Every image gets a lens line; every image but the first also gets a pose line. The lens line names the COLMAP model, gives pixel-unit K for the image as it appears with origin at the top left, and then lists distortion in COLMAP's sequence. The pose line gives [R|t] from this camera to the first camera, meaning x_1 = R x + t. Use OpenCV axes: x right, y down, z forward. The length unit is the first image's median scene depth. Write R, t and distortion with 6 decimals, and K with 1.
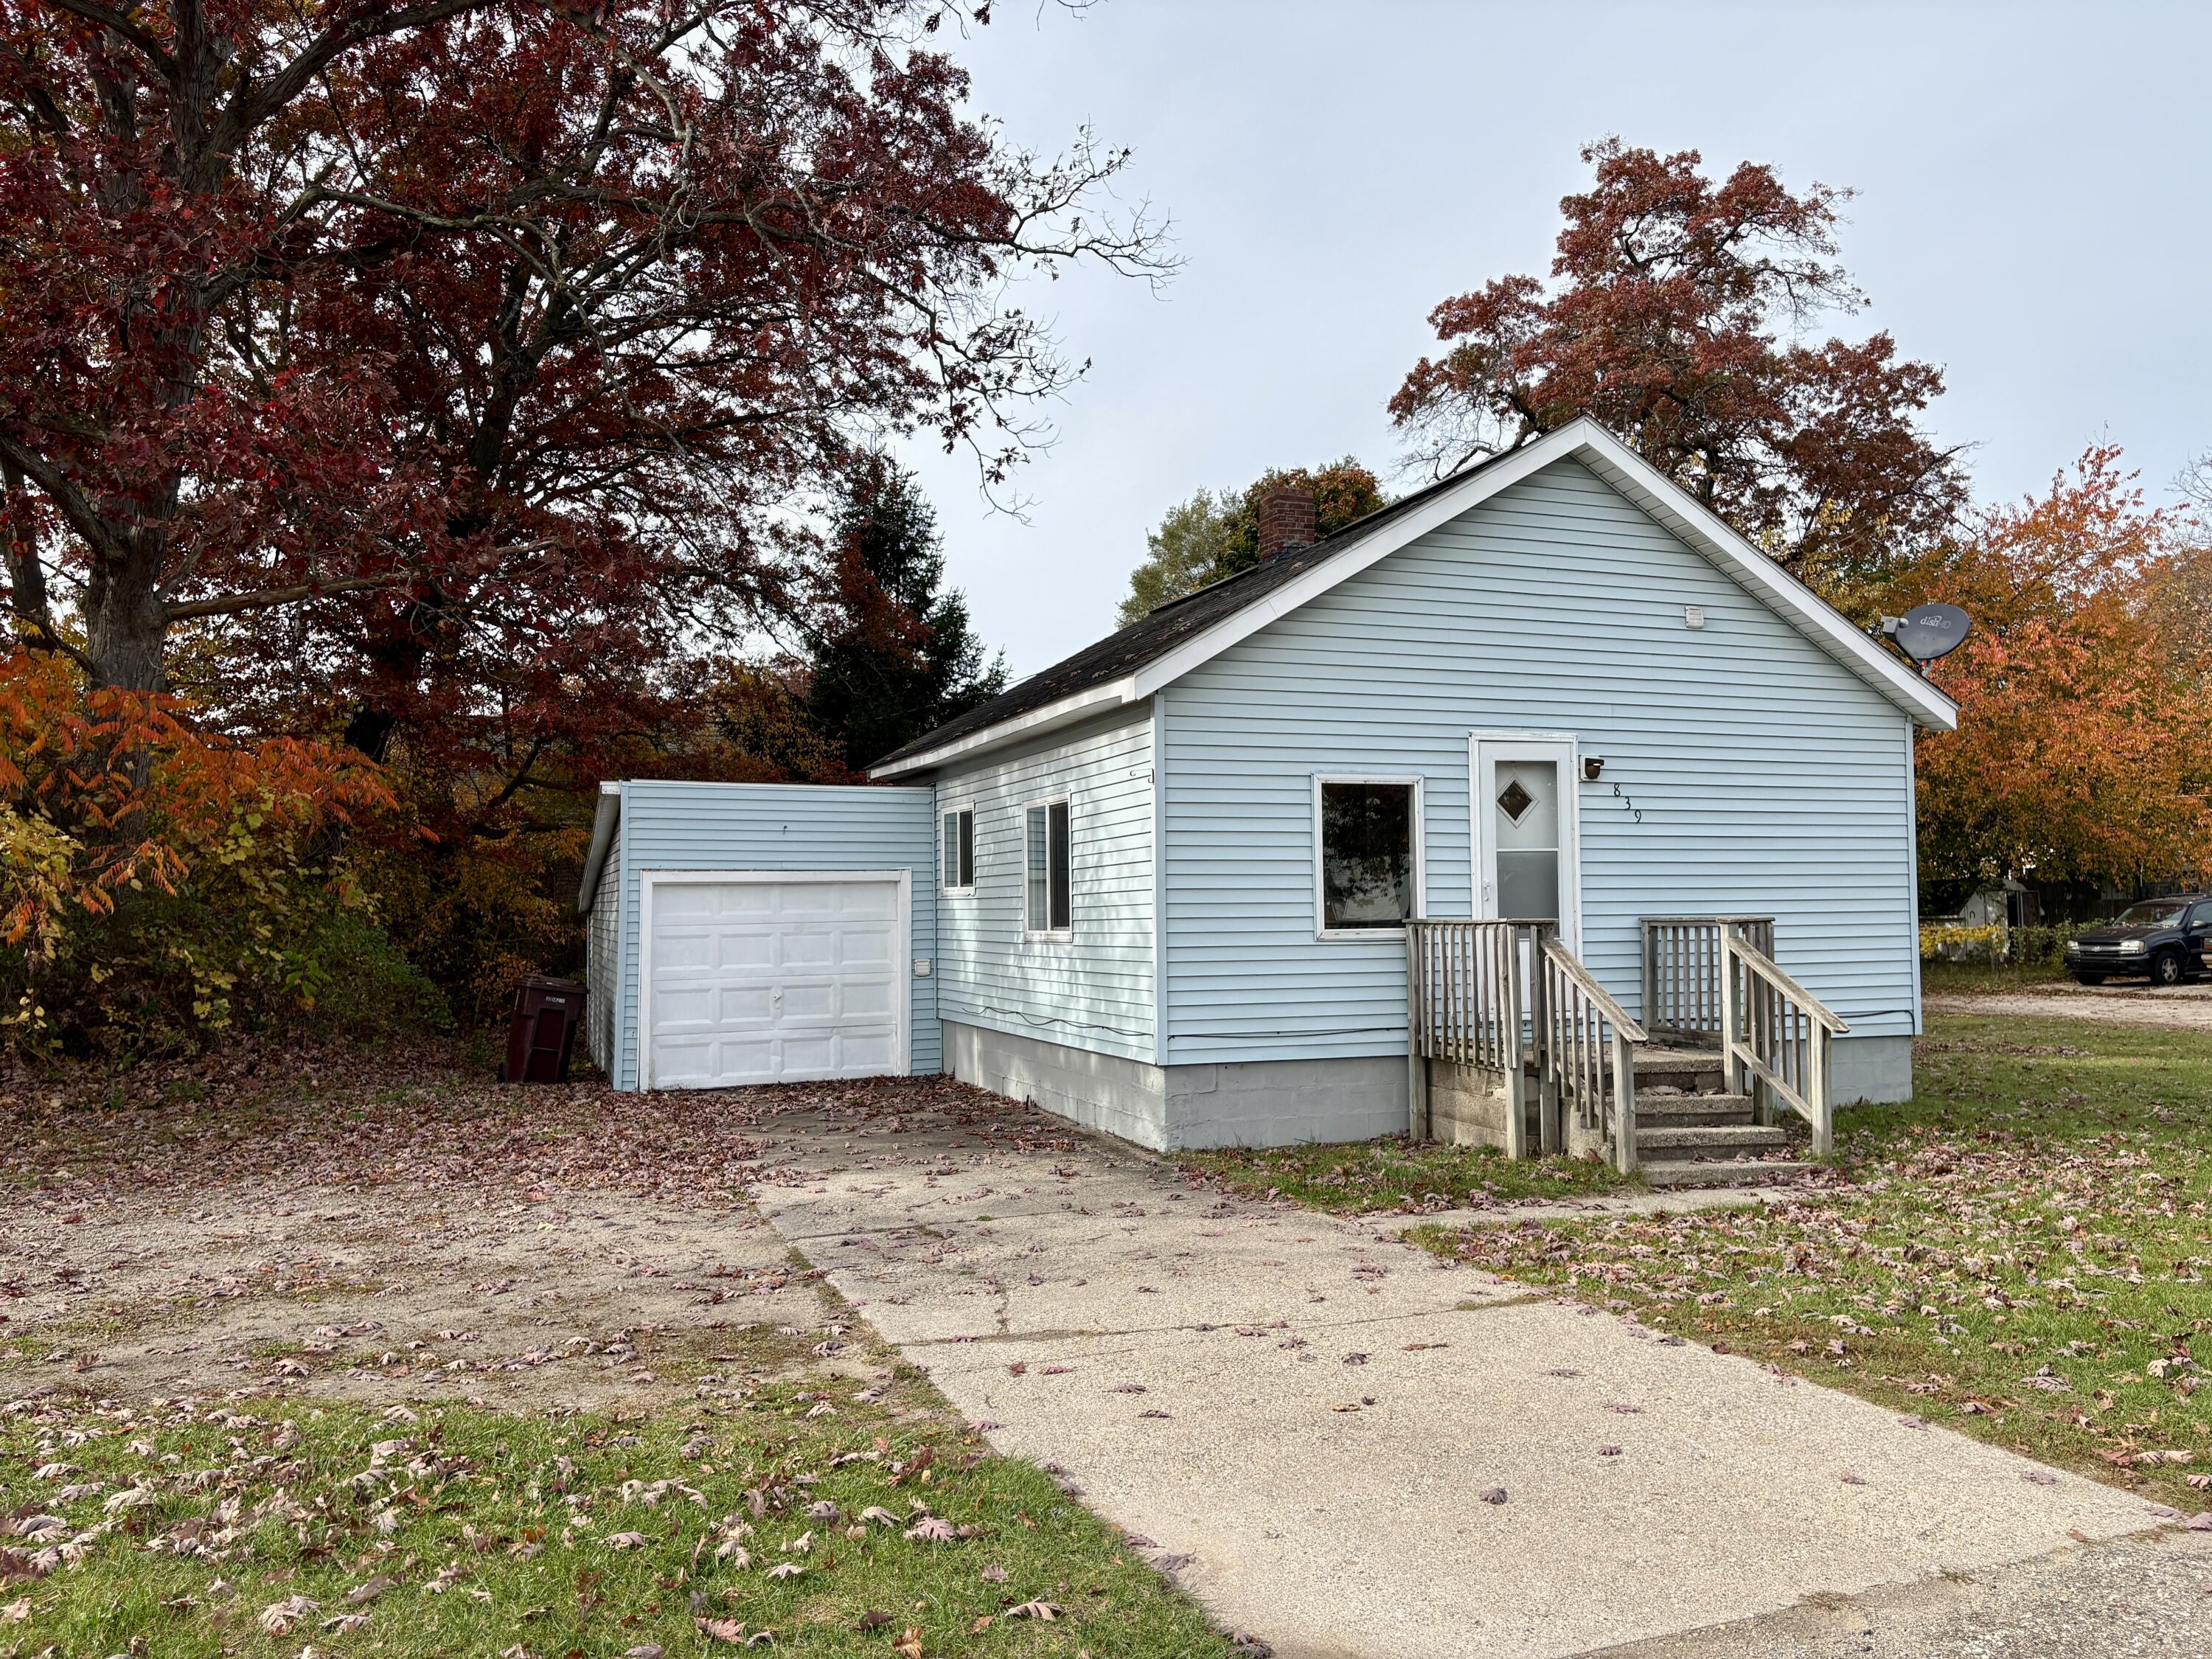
lens RADIAL K [[1683.4, 0, 1118.5], [0, 1683.4, 819.3], [0, 0, 1]] dist [0.062982, -0.057710]
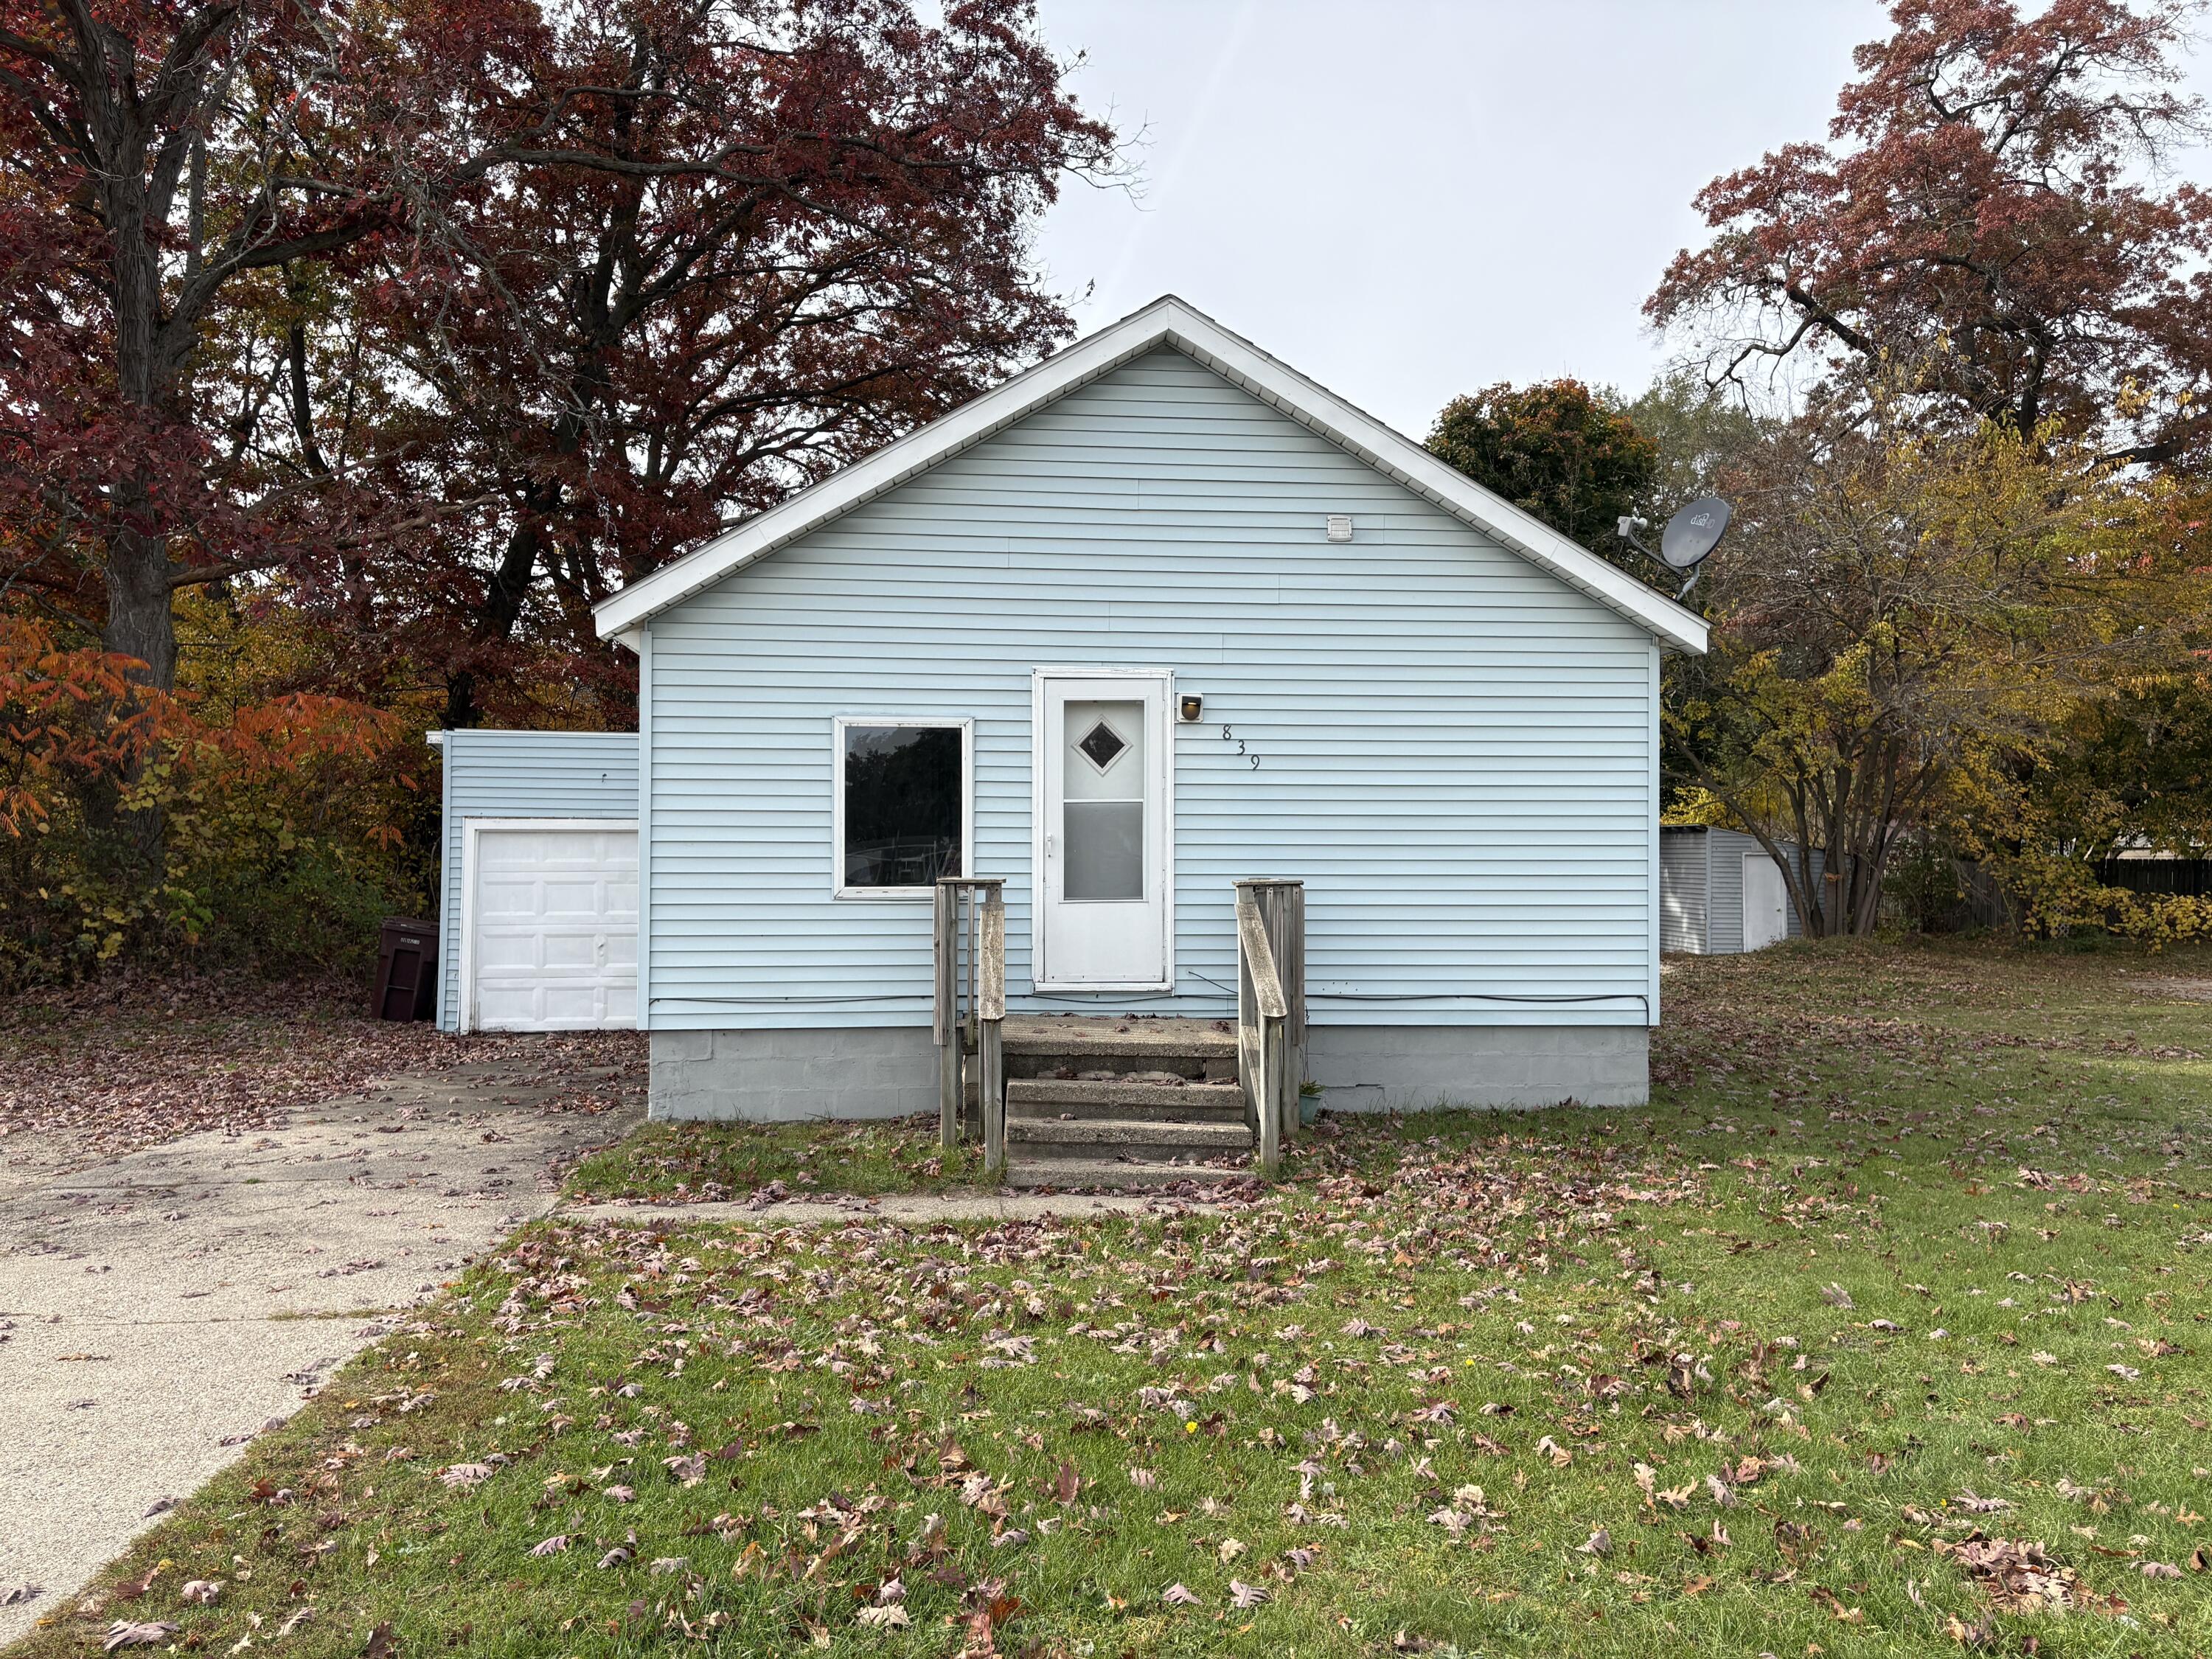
lens RADIAL K [[1683.4, 0, 1101.8], [0, 1683.4, 832.4], [0, 0, 1]] dist [0.062982, -0.057710]
pose [[0.961076, 0.008211, -0.276161, 0.374083], [0.002208, 0.999298, 0.037397, 0.001273], [0.276275, -0.036551, 0.960383, 0.117308]]
